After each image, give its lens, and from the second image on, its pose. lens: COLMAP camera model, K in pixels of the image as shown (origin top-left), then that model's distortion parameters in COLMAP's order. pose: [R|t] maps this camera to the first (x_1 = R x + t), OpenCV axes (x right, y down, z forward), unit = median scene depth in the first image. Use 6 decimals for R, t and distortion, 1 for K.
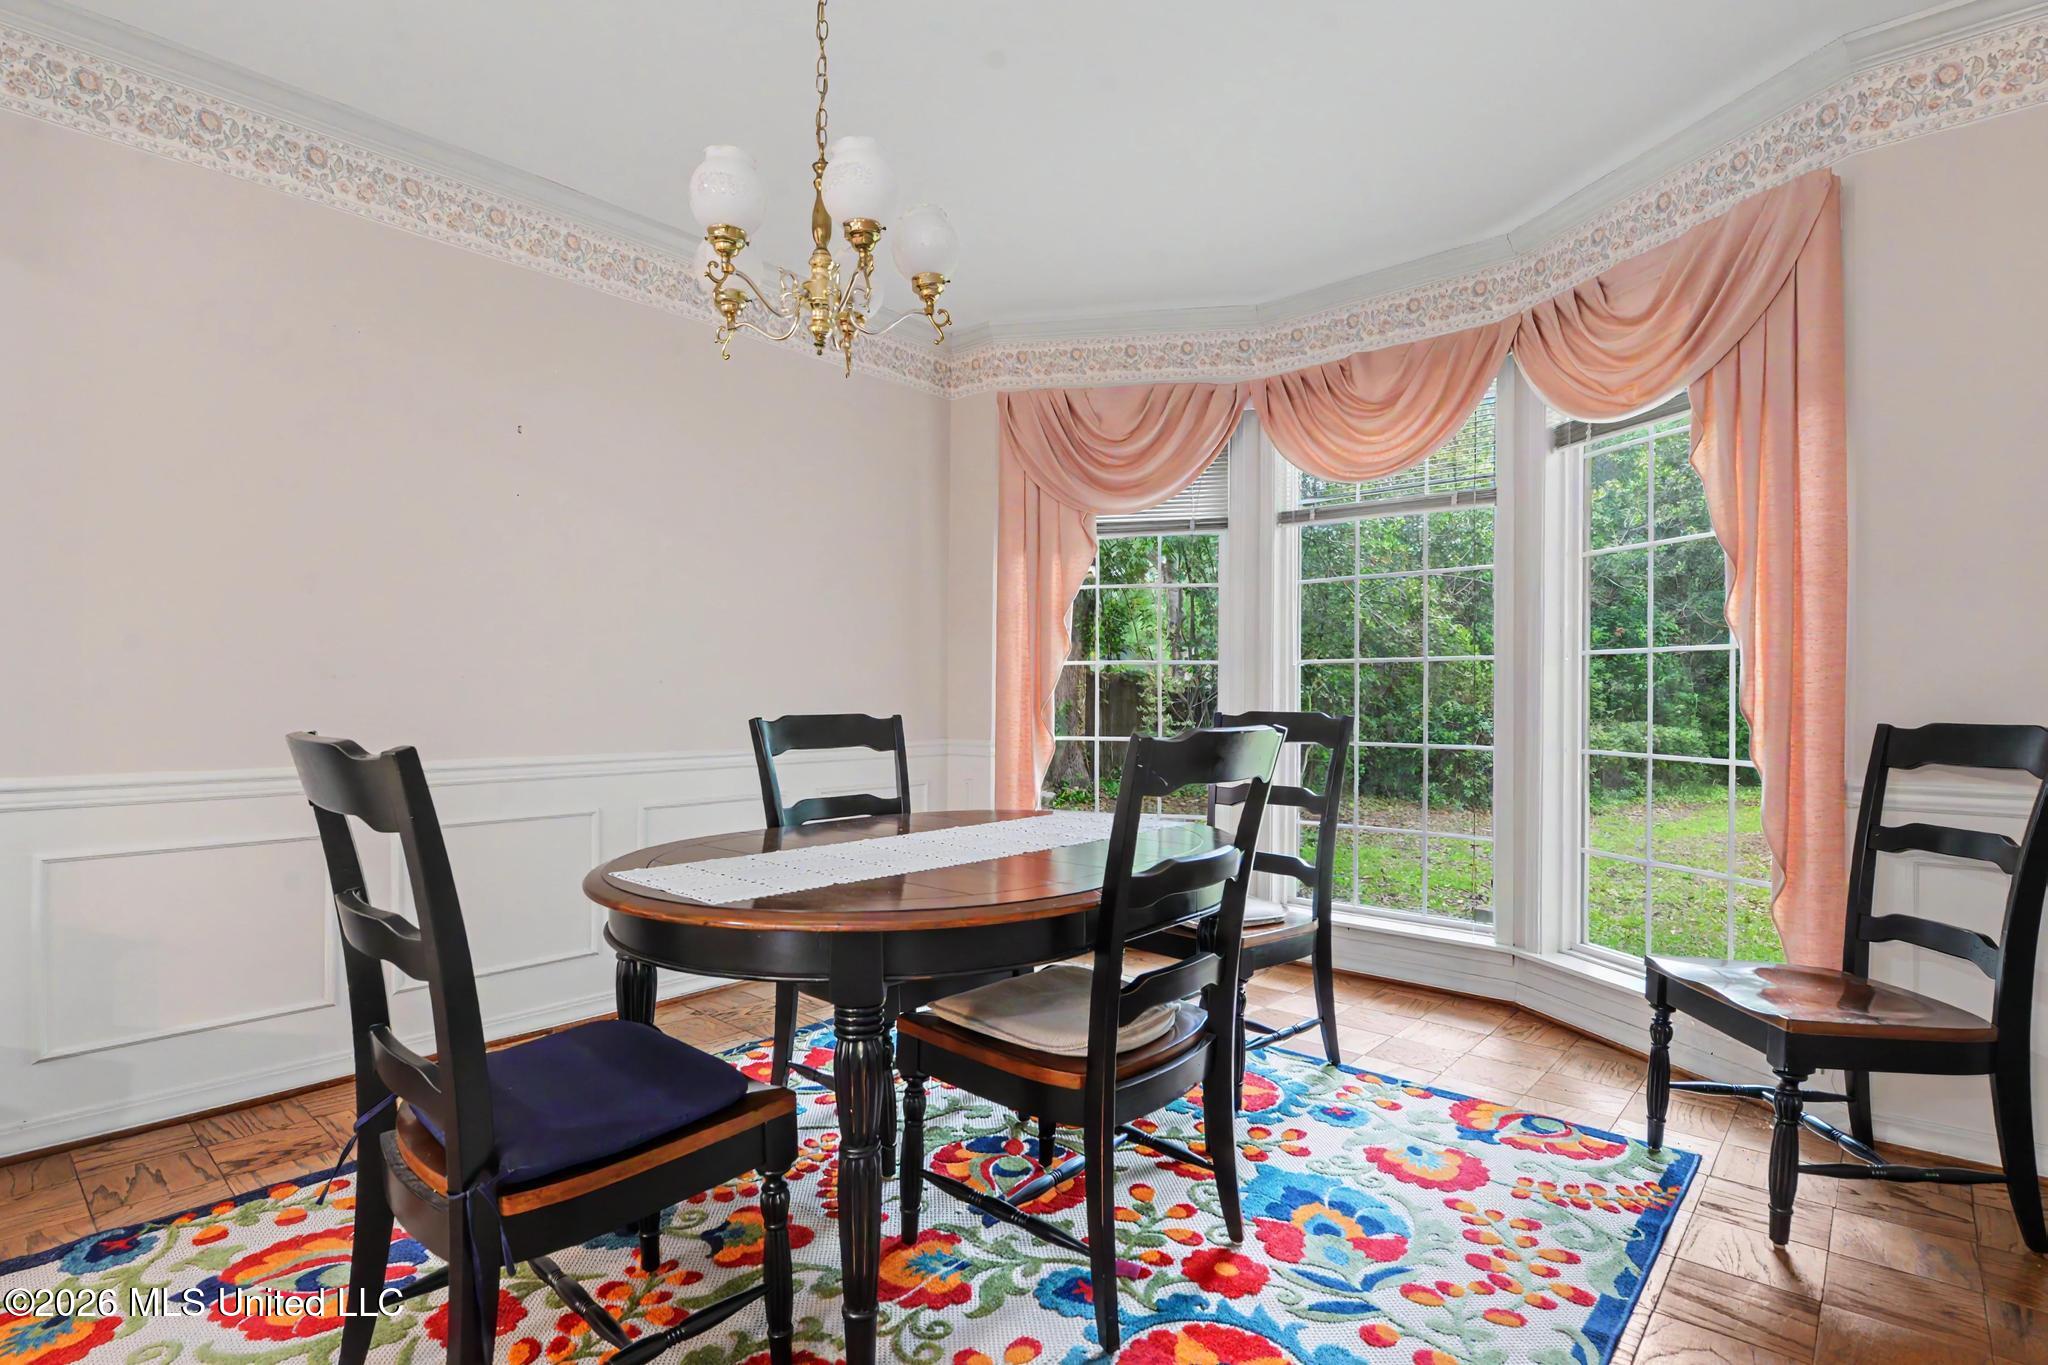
lens RADIAL K [[986.9, 0, 1023.8], [0, 986.9, 683.5], [0, 0, 1]] dist [-0.003127, -0.000507]
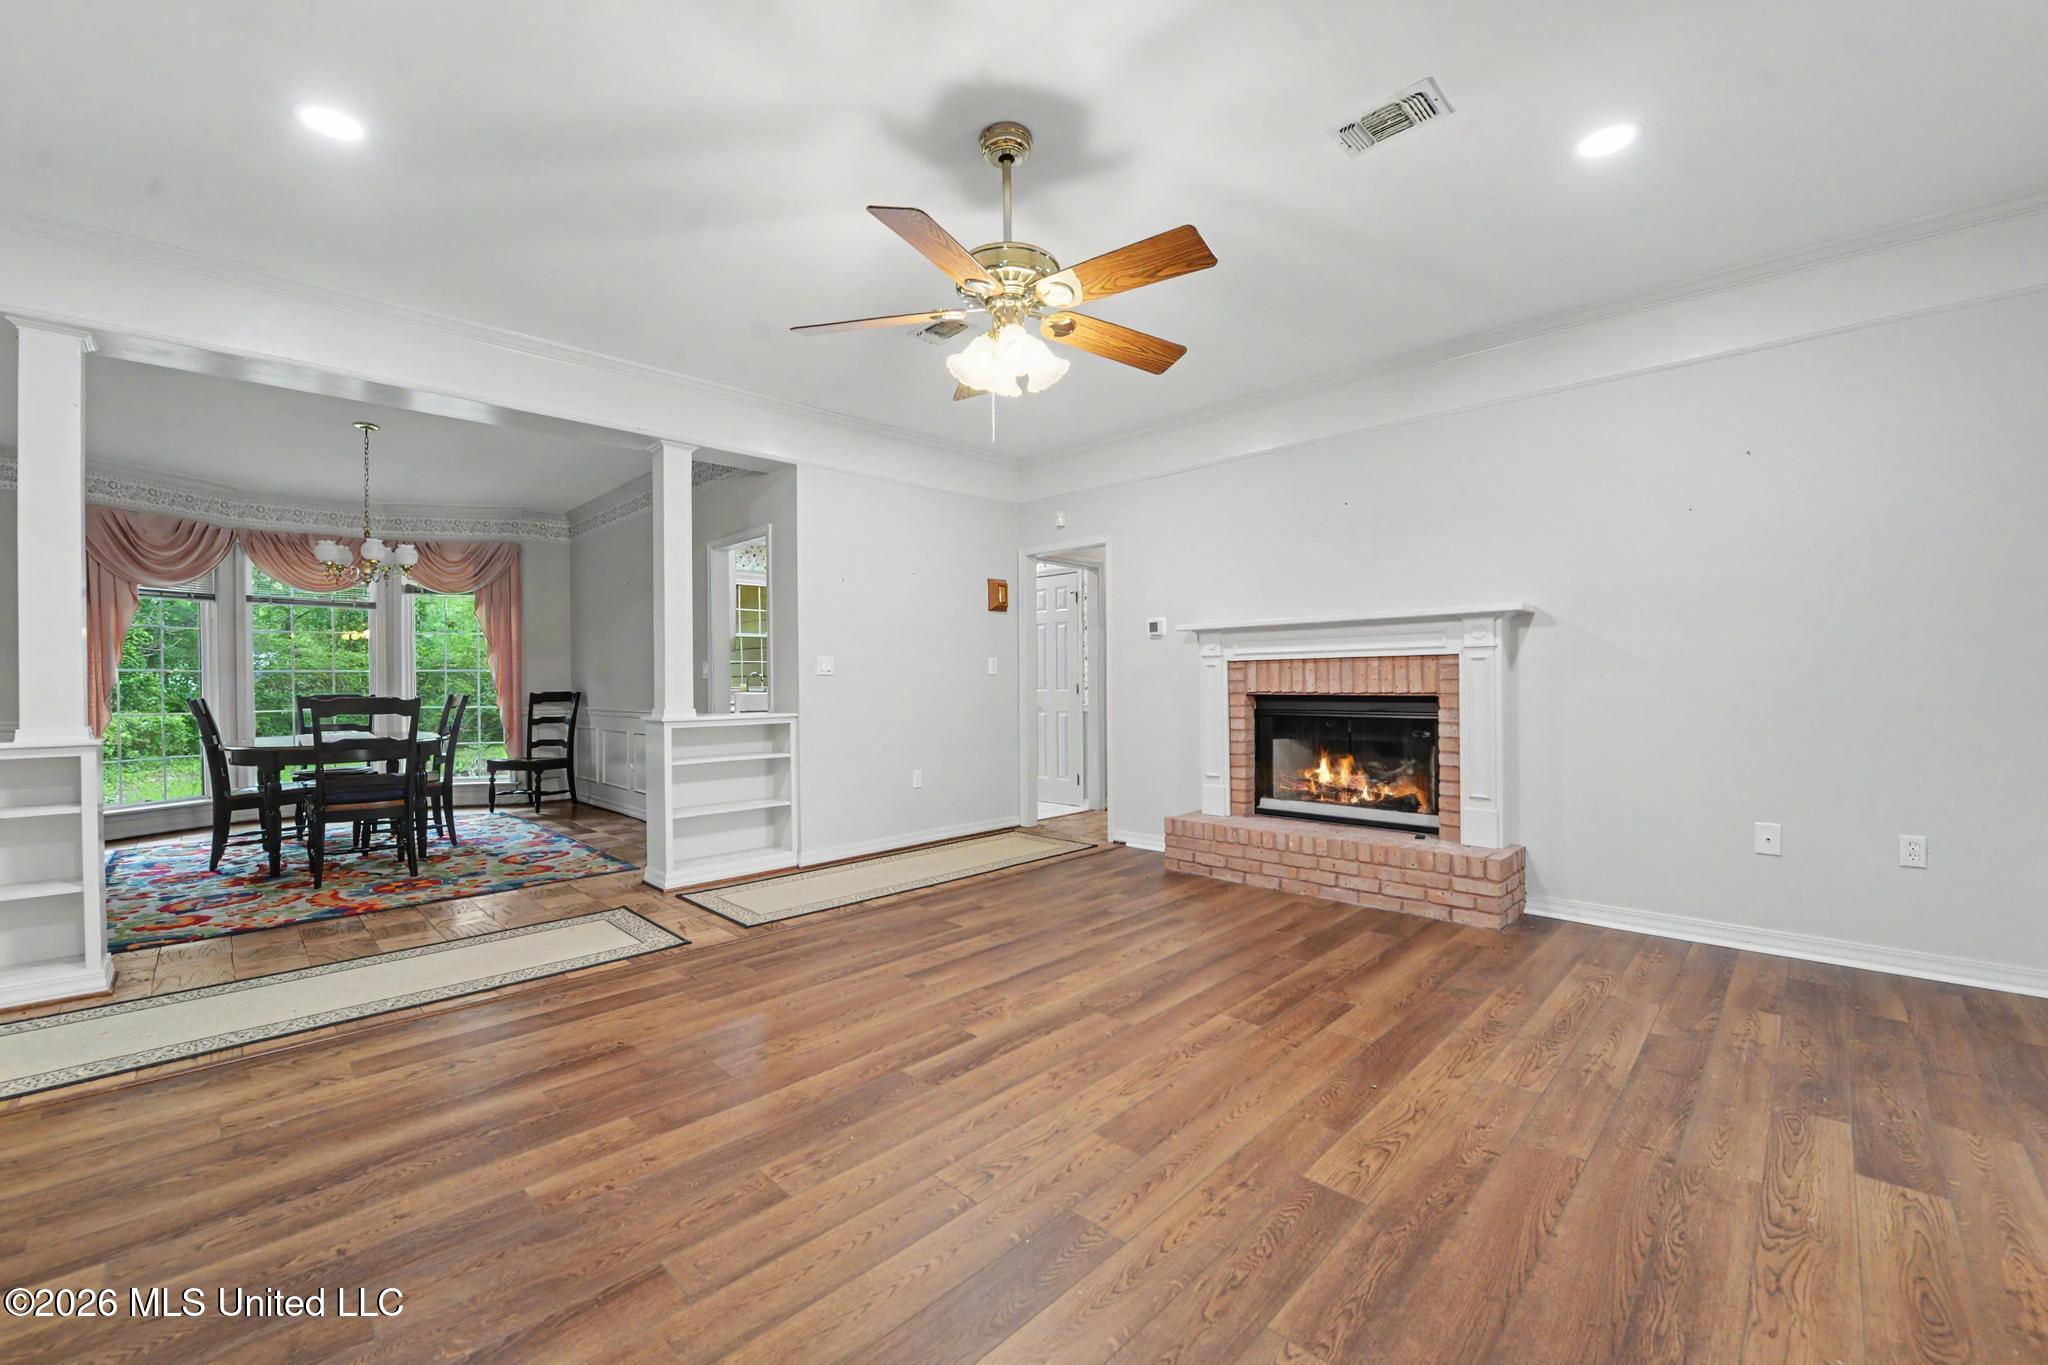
lens RADIAL K [[825.5, 0, 1018.6], [0, 825.5, 687.5], [0, 0, 1]] dist [-0.013351, -0.001313]
pose [[0.063009, -0.007487, 0.997985, -1.574174], [0.000926, 0.999972, 0.007443, -0.001885], [-0.998013, 0.000455, 0.063014, -0.788176]]
